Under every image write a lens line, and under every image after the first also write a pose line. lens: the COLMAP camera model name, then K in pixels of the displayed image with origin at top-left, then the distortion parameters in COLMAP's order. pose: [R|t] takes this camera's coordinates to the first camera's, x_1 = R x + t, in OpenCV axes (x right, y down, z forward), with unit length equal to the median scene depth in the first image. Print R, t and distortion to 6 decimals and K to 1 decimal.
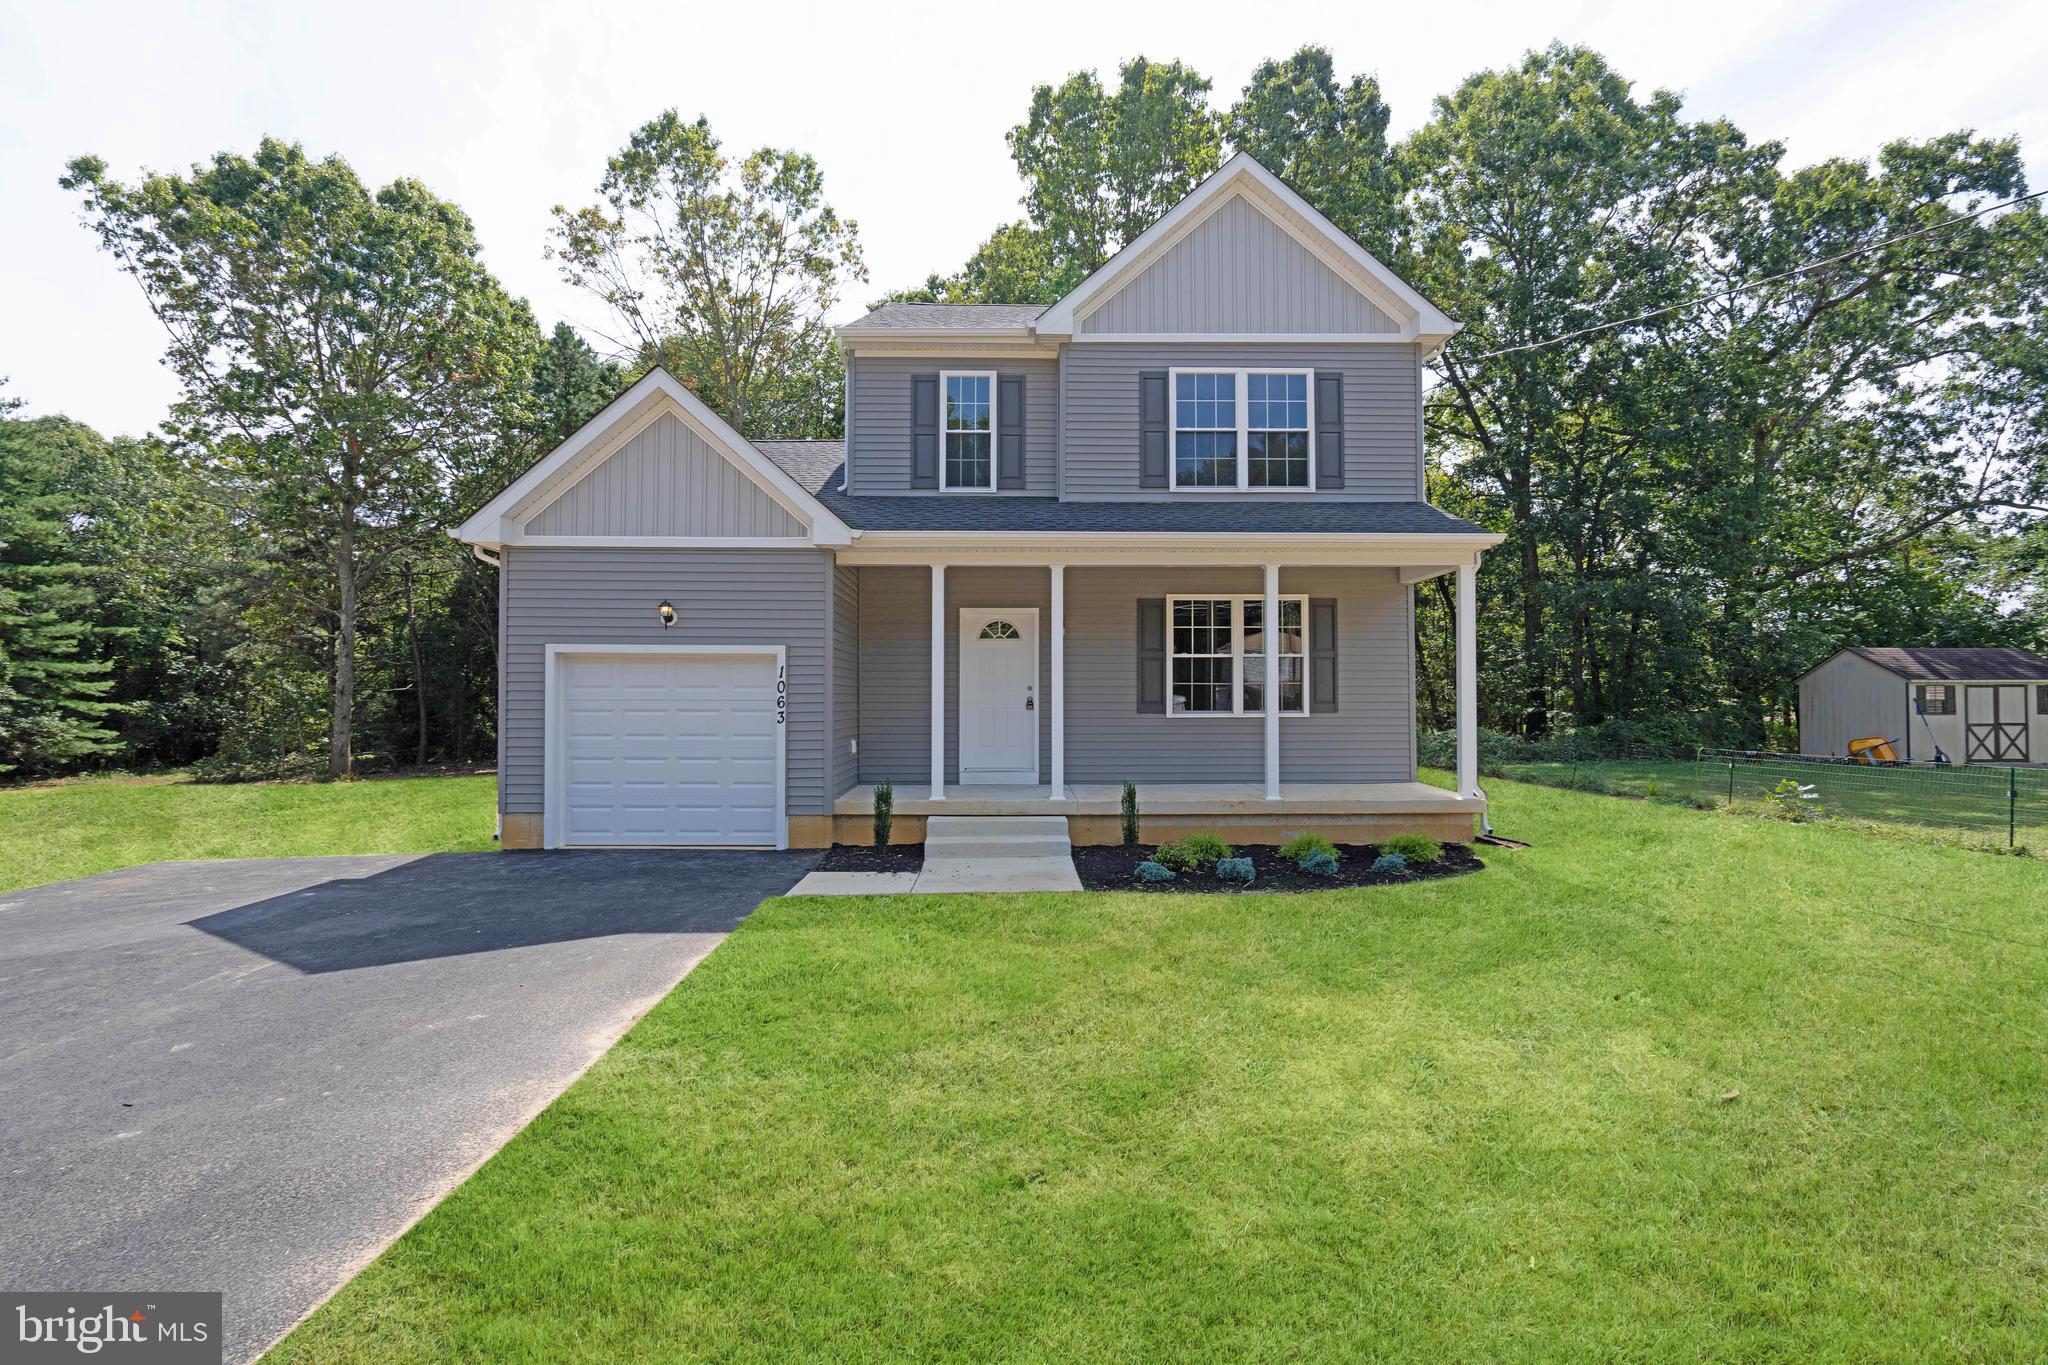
lens RADIAL K [[931.4, 0, 1024.0], [0, 931.4, 682.5], [0, 0, 1]] dist [-0.000148, 0.000056]
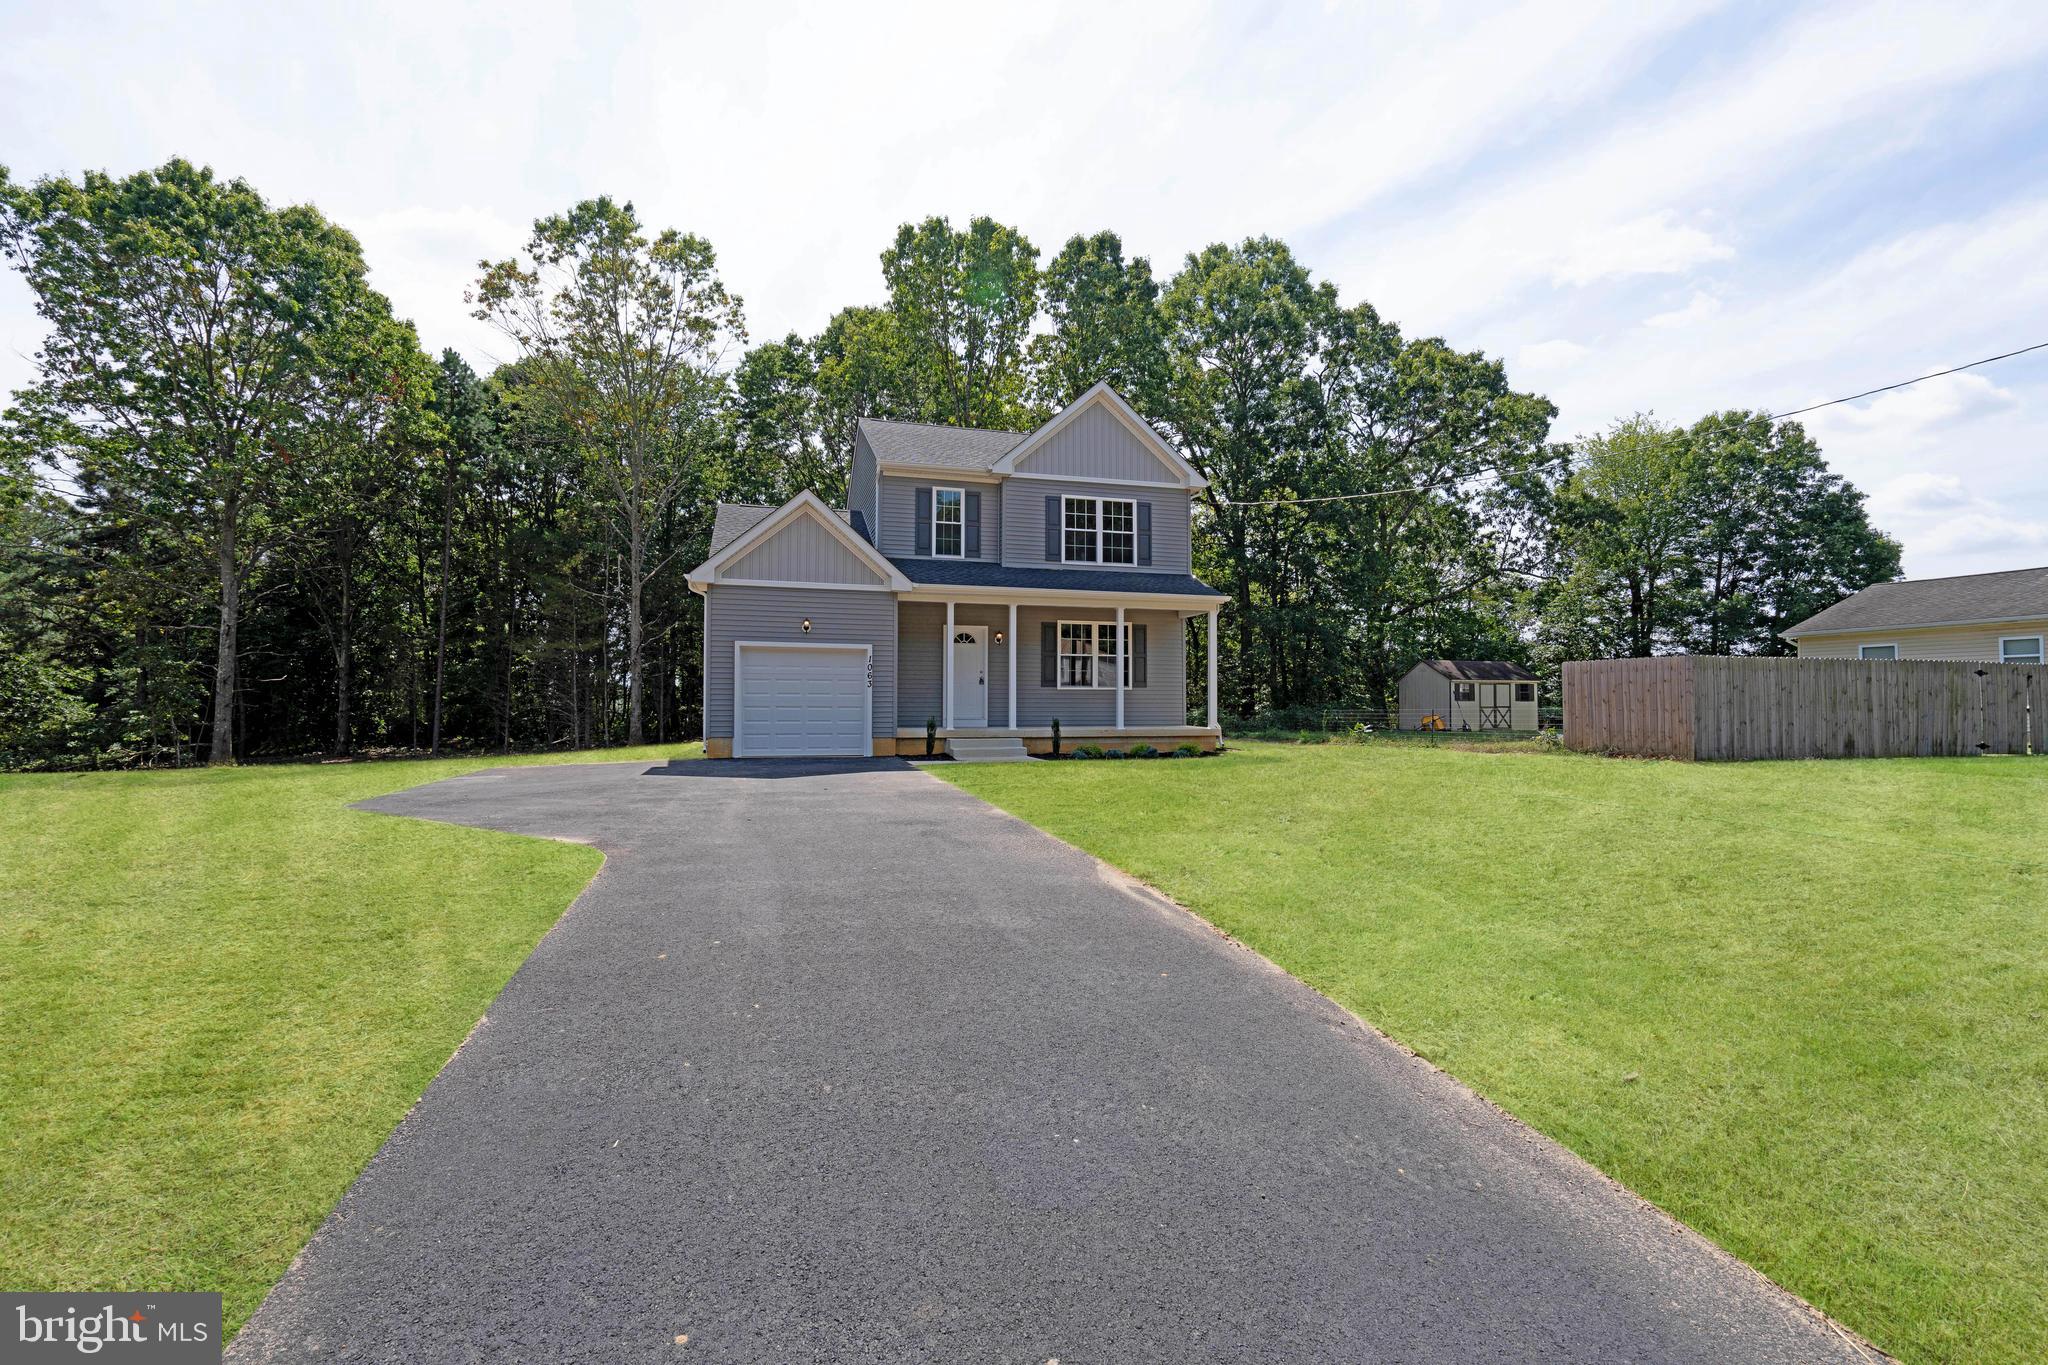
lens RADIAL K [[945.6, 0, 1024.4], [0, 945.6, 685.3], [0, 0, 1]] dist [-0.001550, 0.000401]
pose [[0.964433, 0.008667, 0.264185, -0.188550], [-0.006938, 0.999948, -0.007480, 0.021420], [-0.264236, 0.005381, 0.964443, -0.355635]]
